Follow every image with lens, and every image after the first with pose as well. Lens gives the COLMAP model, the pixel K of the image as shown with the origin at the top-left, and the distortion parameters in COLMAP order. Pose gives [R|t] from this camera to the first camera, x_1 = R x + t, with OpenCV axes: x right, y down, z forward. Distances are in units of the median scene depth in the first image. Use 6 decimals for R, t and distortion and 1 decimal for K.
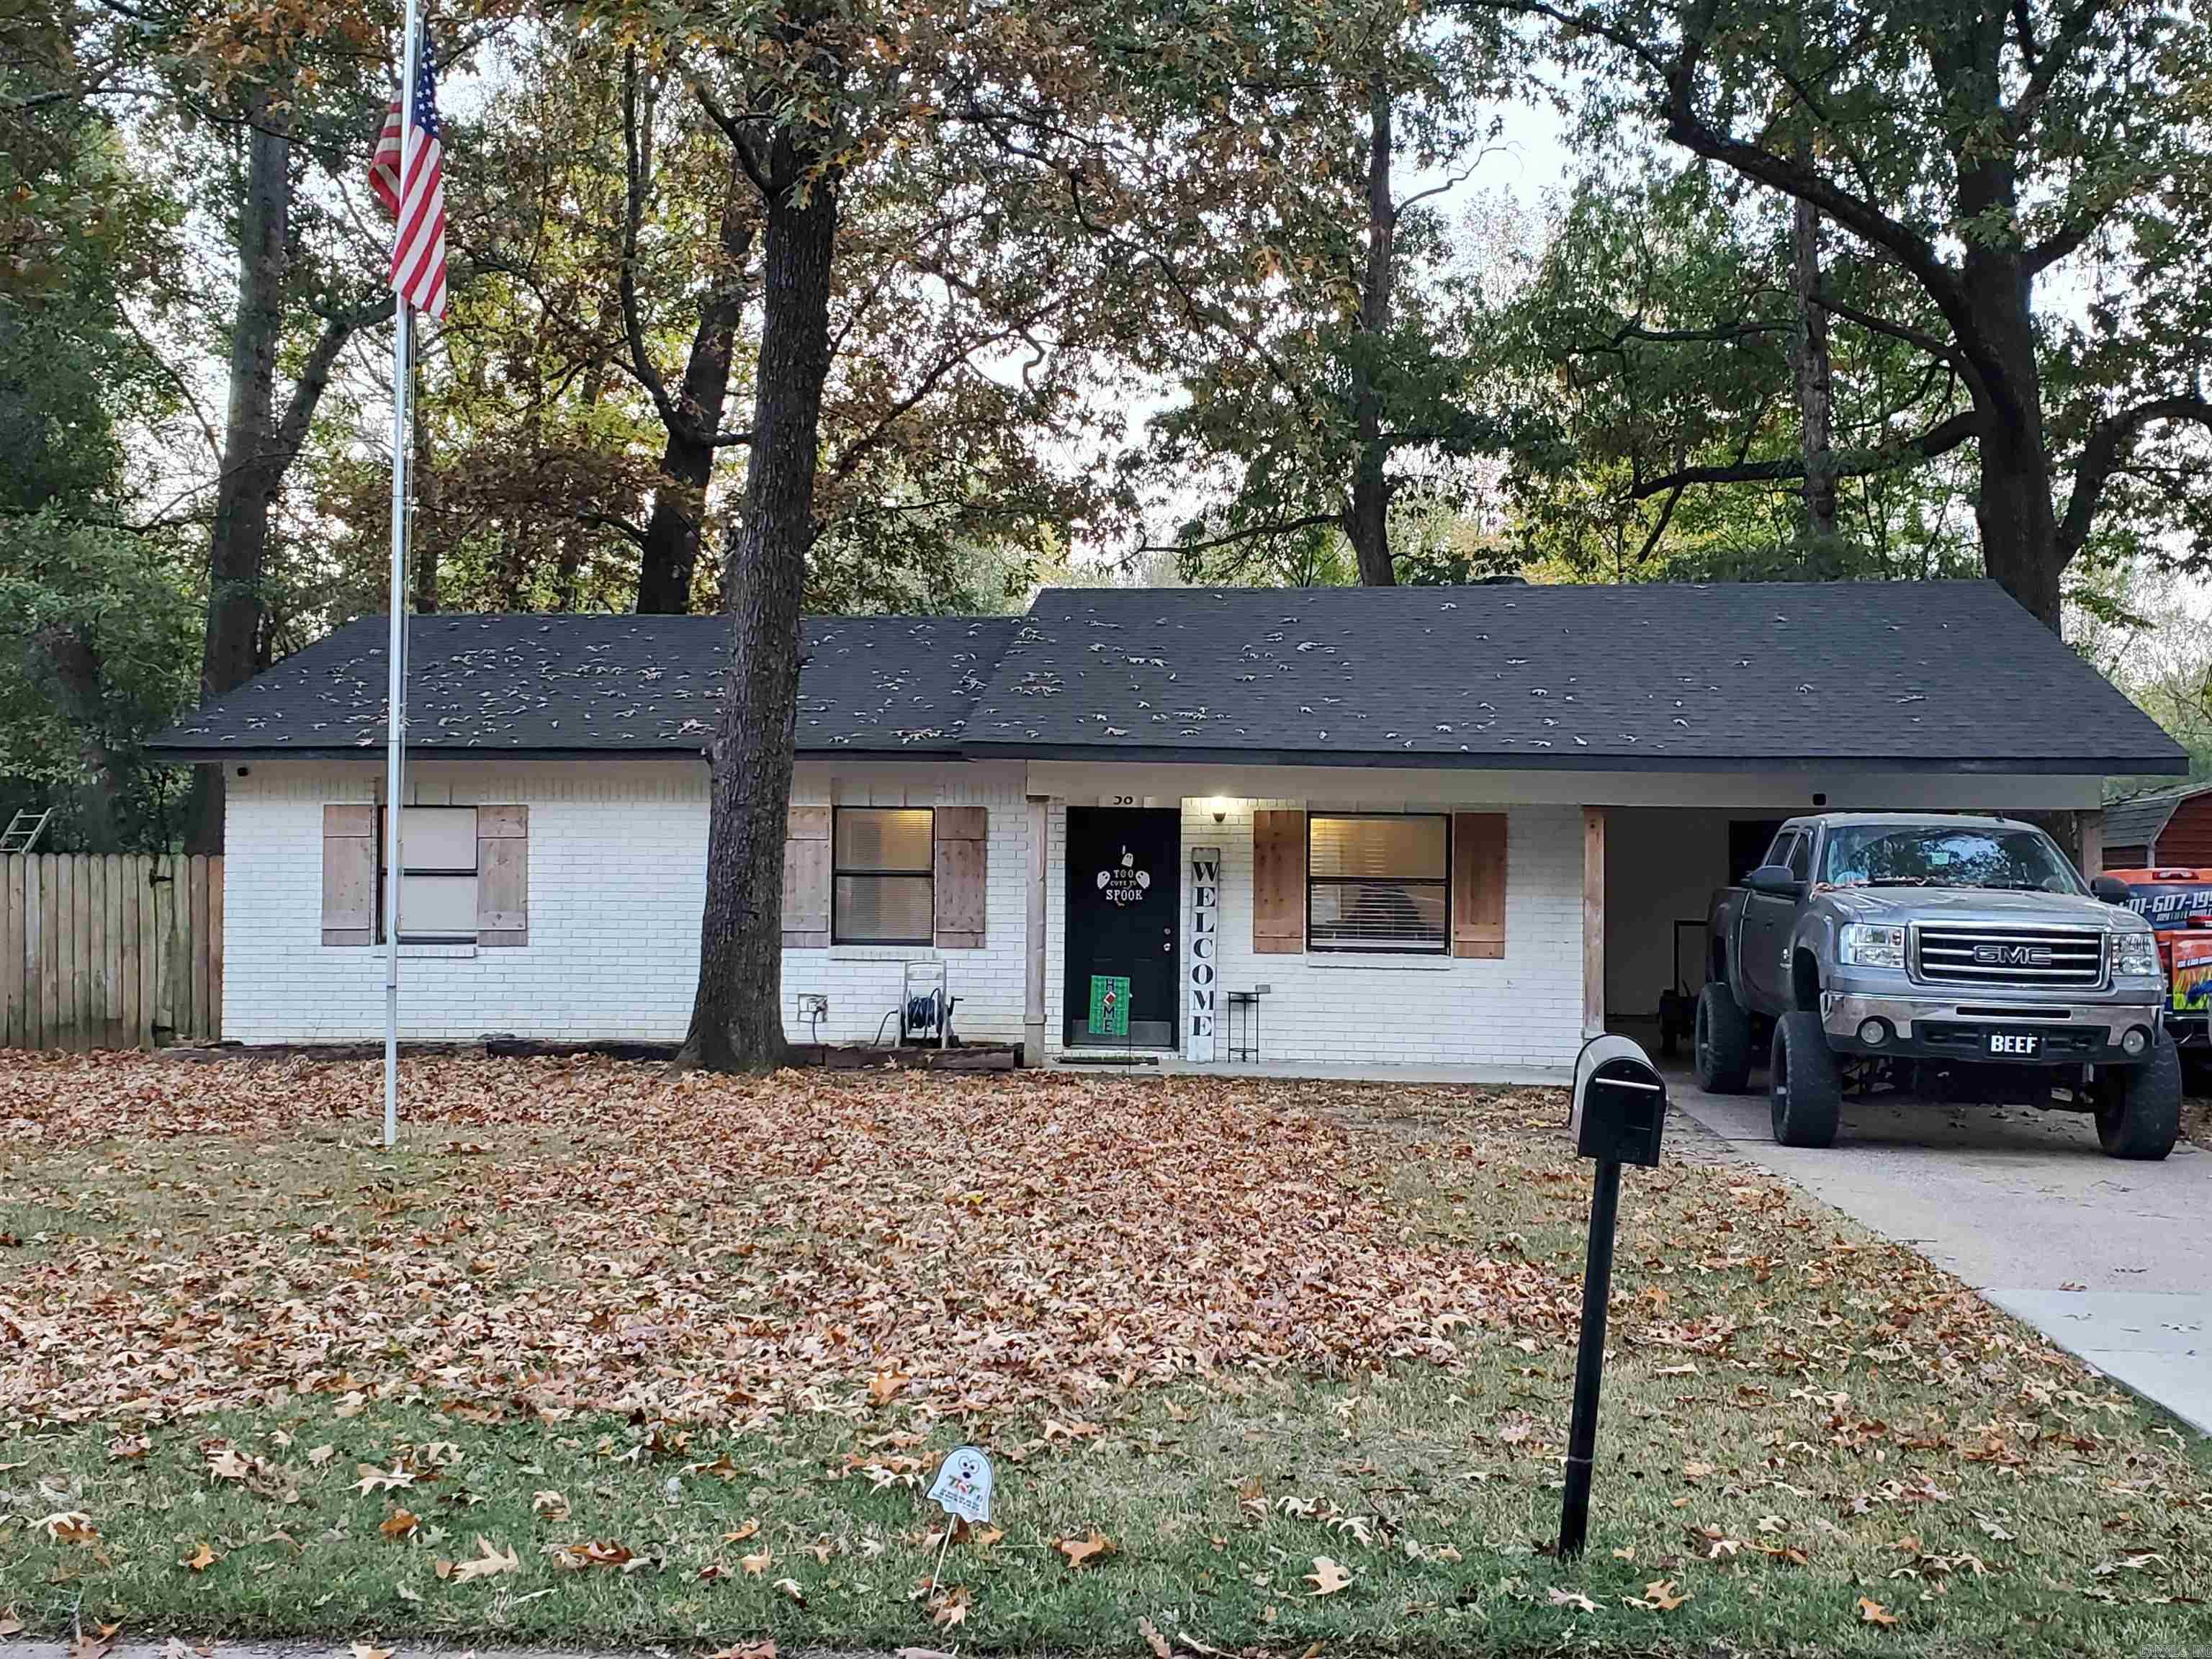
lens RADIAL K [[2396.5, 0, 1106.0], [0, 2396.5, 829.5], [0, 0, 1]] dist [0.105734, -0.230702]
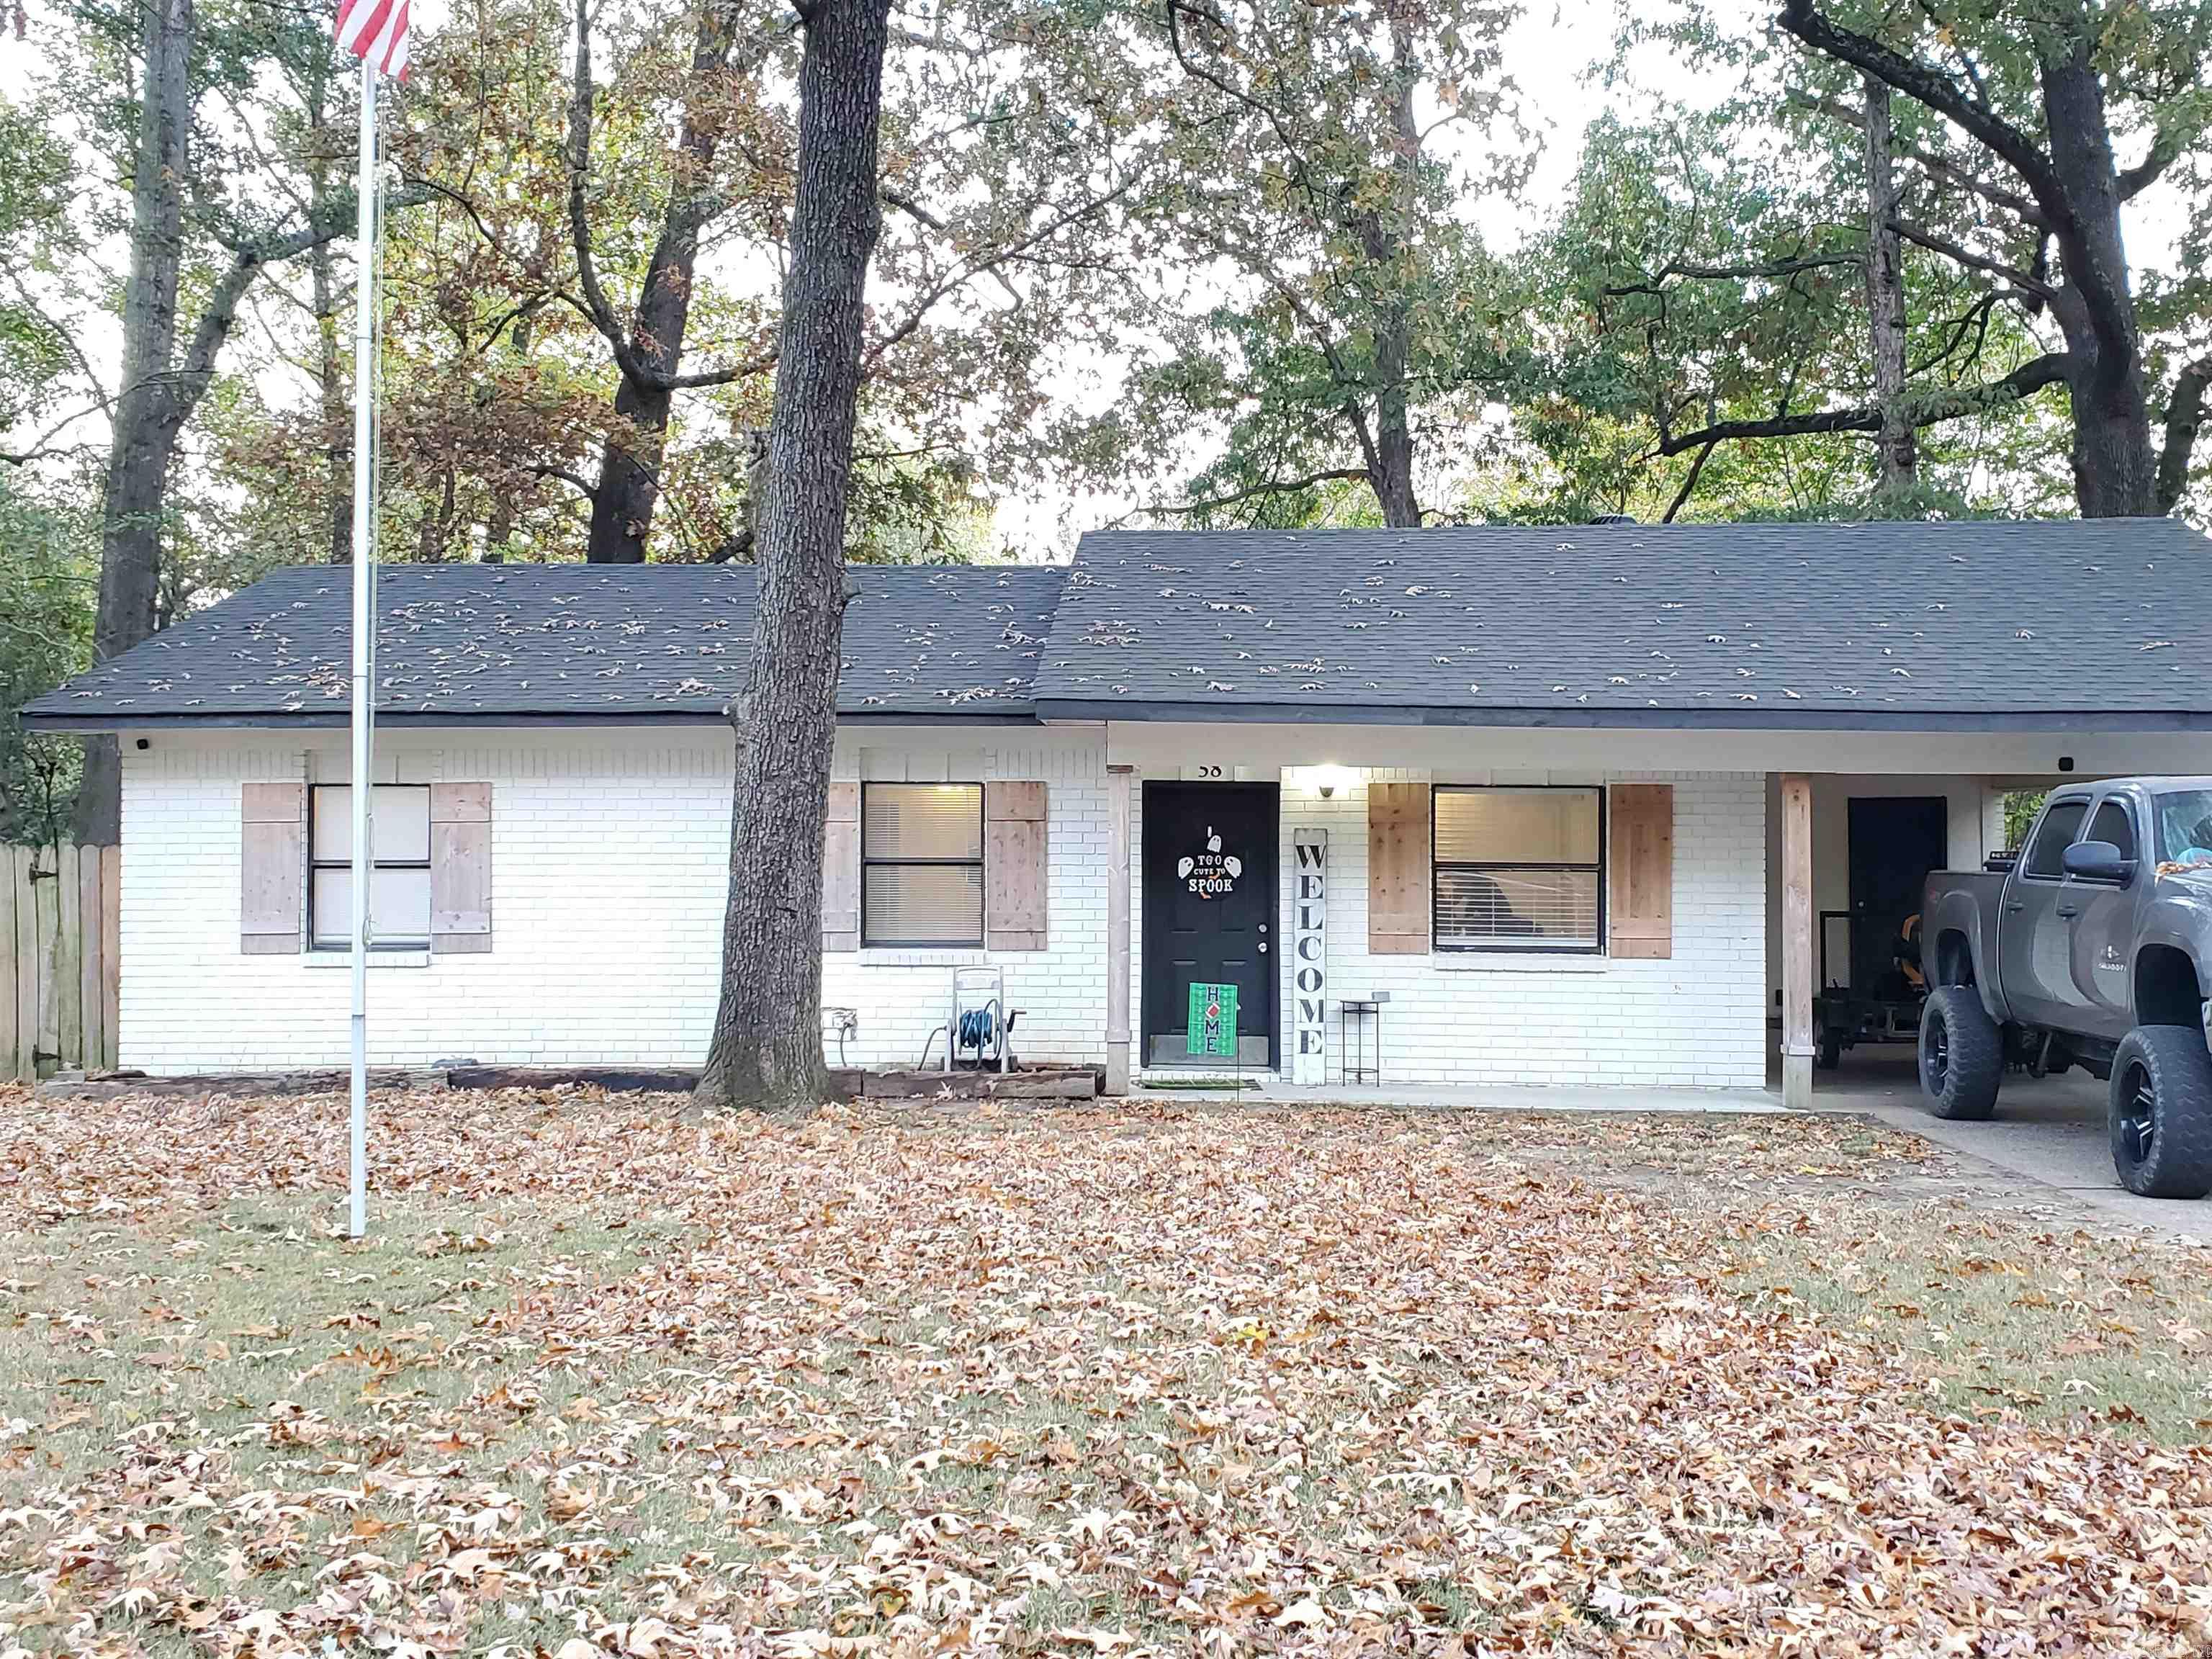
lens RADIAL K [[2396.5, 0, 1106.0], [0, 2396.5, 829.5], [0, 0, 1]] dist [0.105734, -0.230702]
pose [[0.999276, -0.006182, 0.037530, -0.061528], [0.006098, 0.999979, 0.002341, 0.005554], [-0.037544, -0.002110, 0.999293, 0.167033]]
